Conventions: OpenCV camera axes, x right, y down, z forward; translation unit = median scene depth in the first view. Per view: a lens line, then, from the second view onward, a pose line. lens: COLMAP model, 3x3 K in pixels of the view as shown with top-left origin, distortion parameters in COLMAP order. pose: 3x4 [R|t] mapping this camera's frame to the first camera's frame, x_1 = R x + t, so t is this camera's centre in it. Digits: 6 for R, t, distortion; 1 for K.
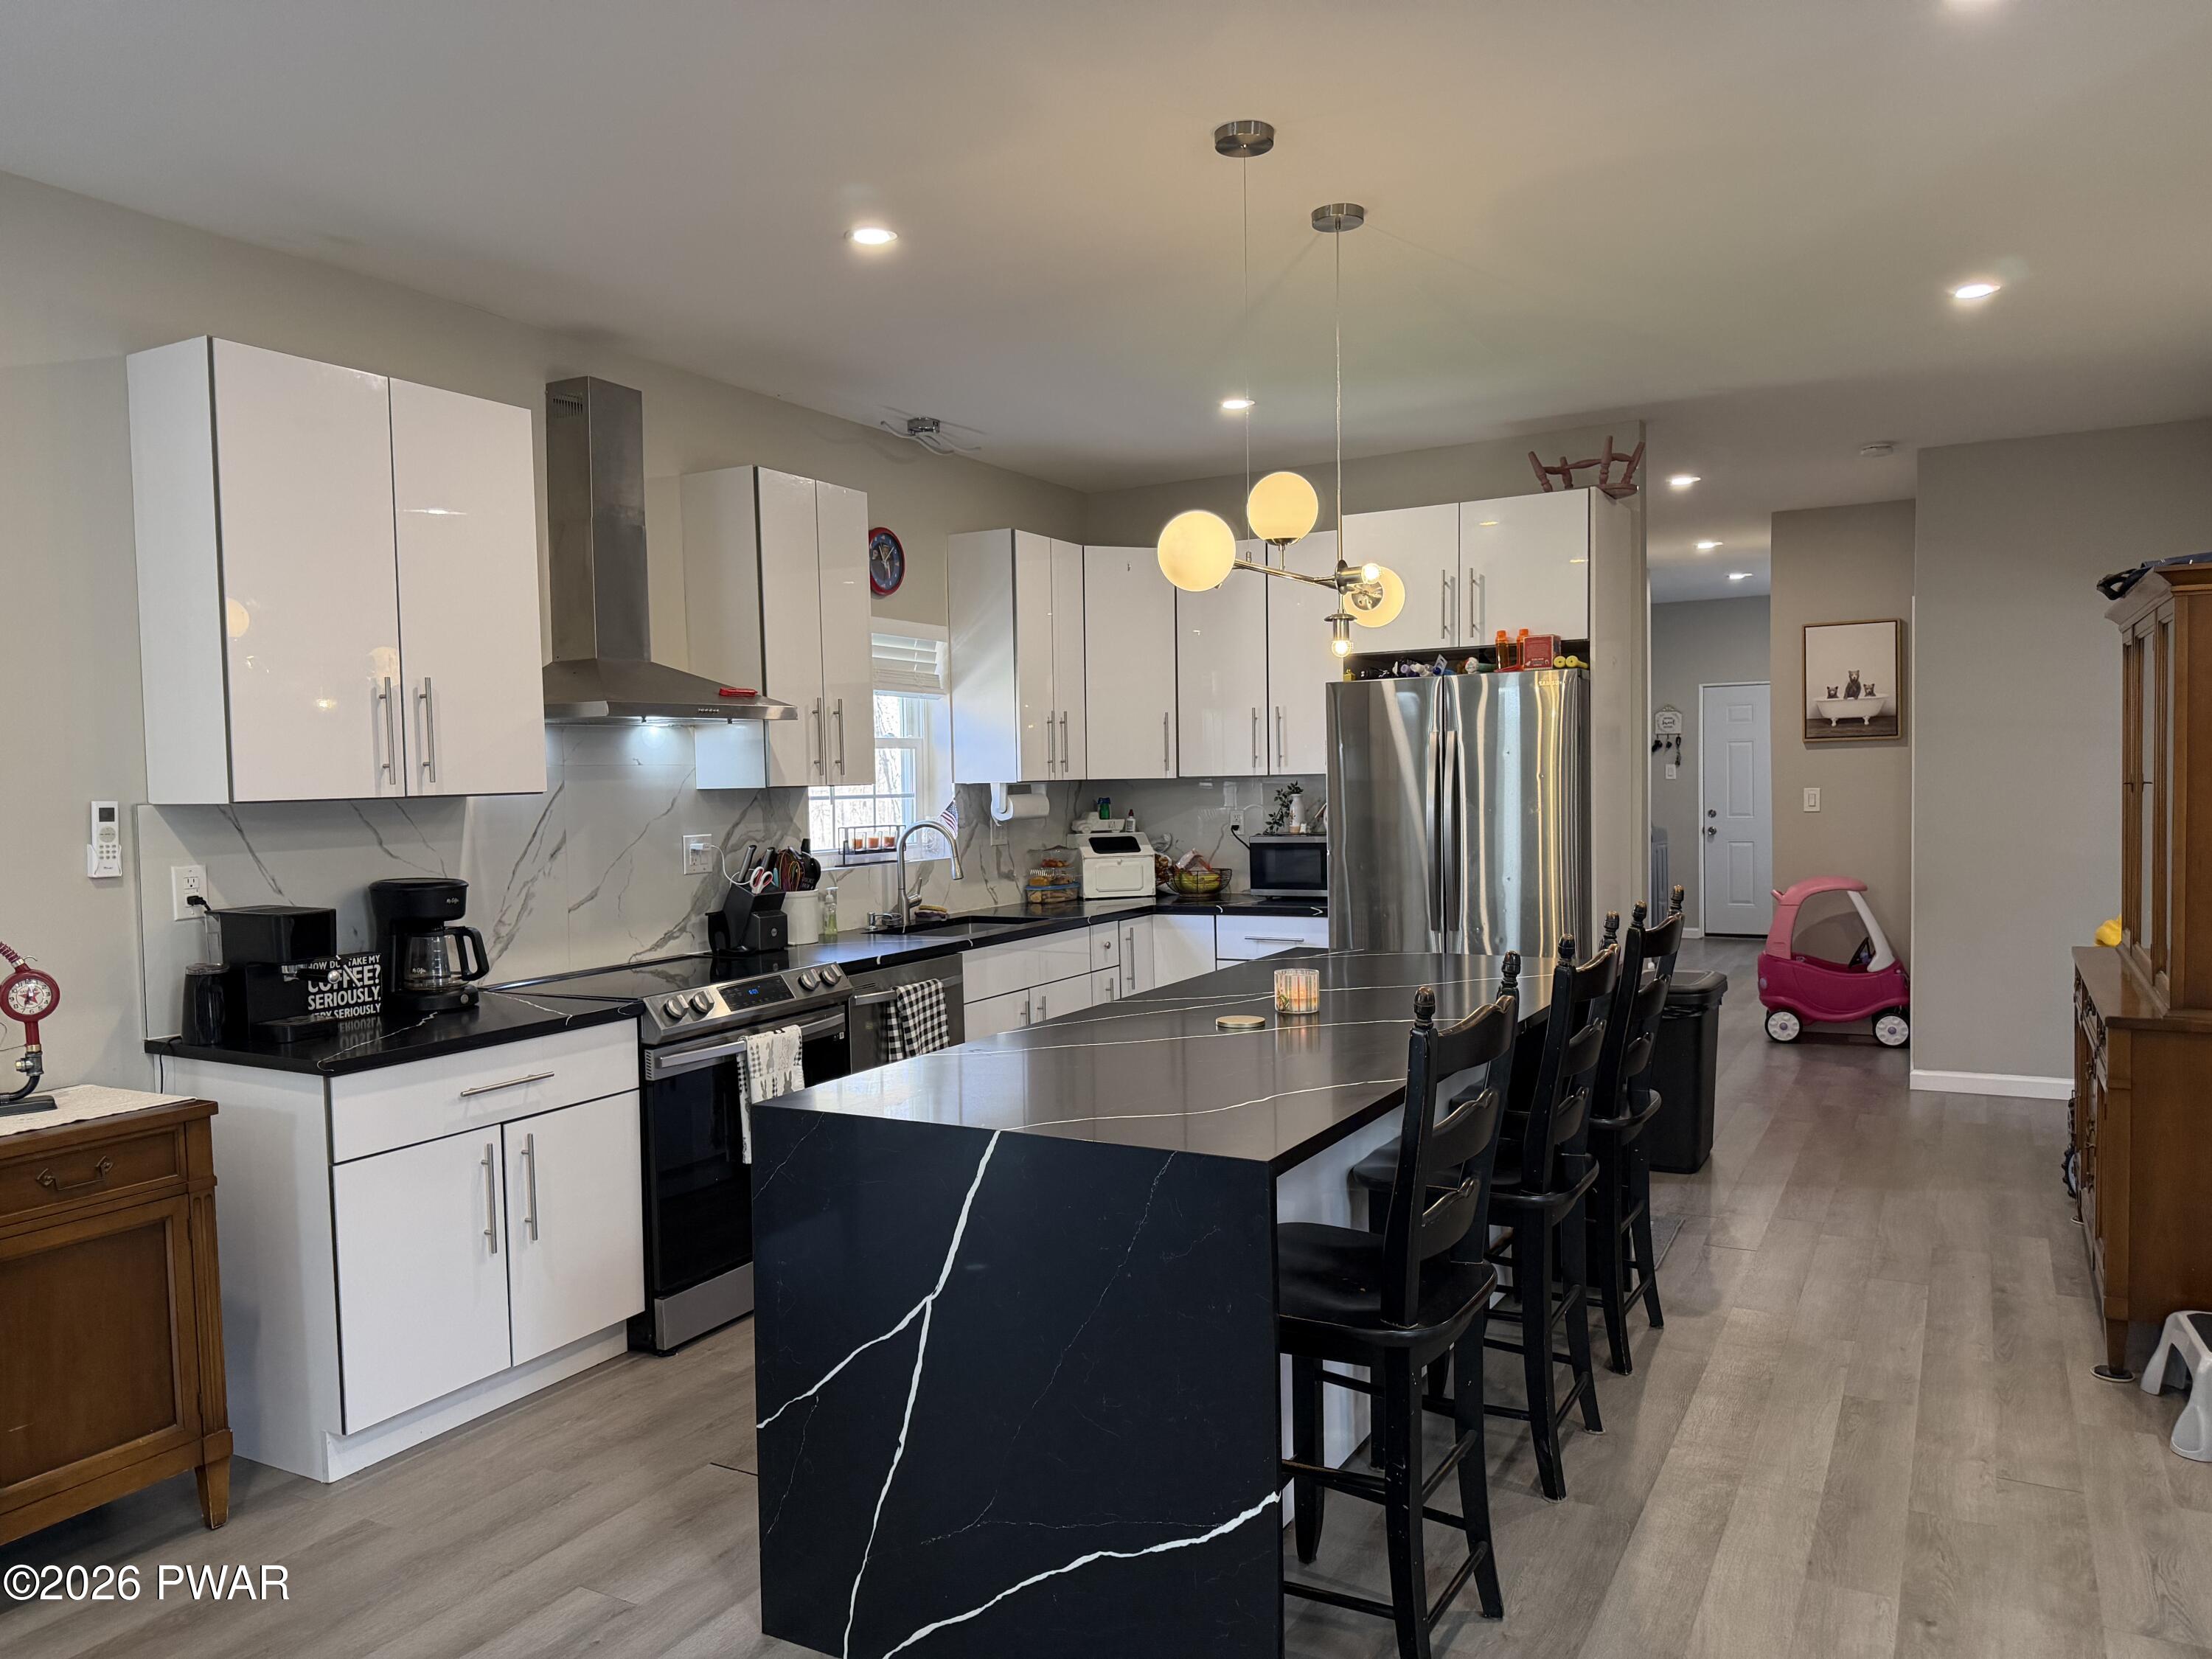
lens RADIAL K [[1559.2, 0, 1101.2], [0, 1559.2, 831.3], [0, 0, 1]] dist [0.028617, -0.022363]
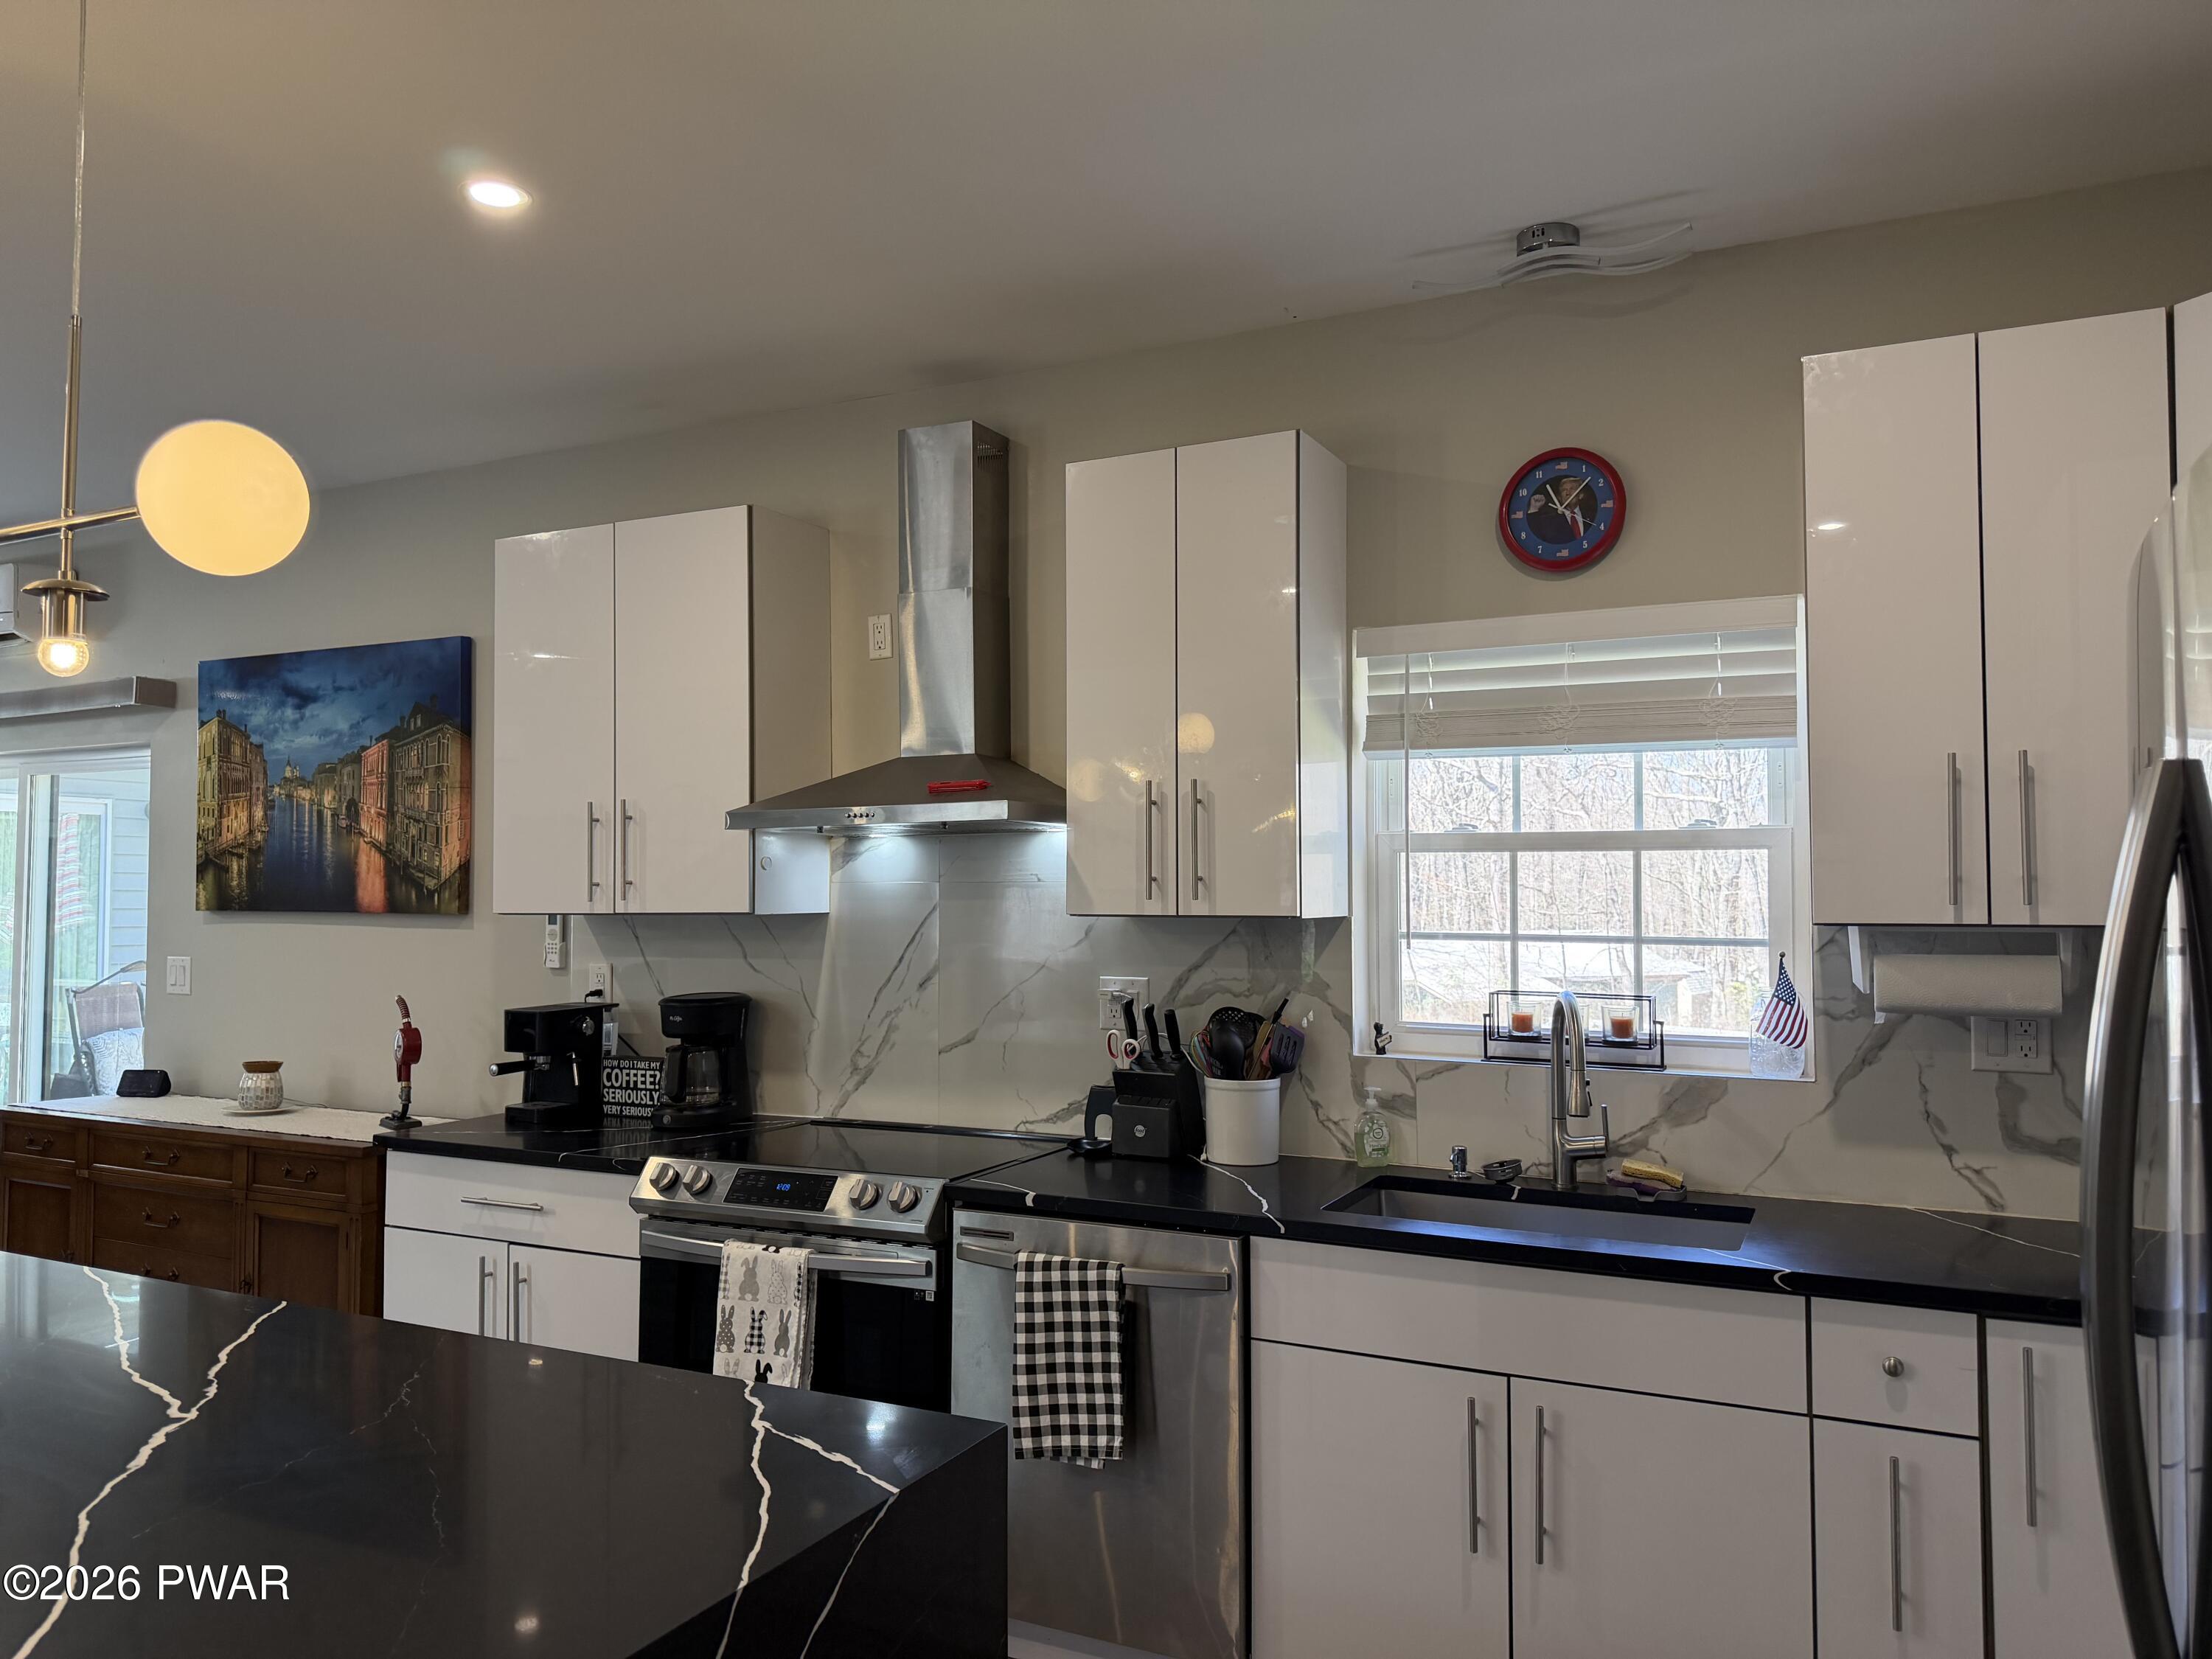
lens RADIAL K [[1559.2, 0, 1099.7], [0, 1559.2, 824.3], [0, 0, 1]] dist [0.028617, -0.022363]
pose [[0.044338, -0.015410, -0.998898, 0.472825], [-0.032425, 0.999332, -0.016856, -0.056971], [0.998490, 0.033136, 0.043809, 0.972247]]
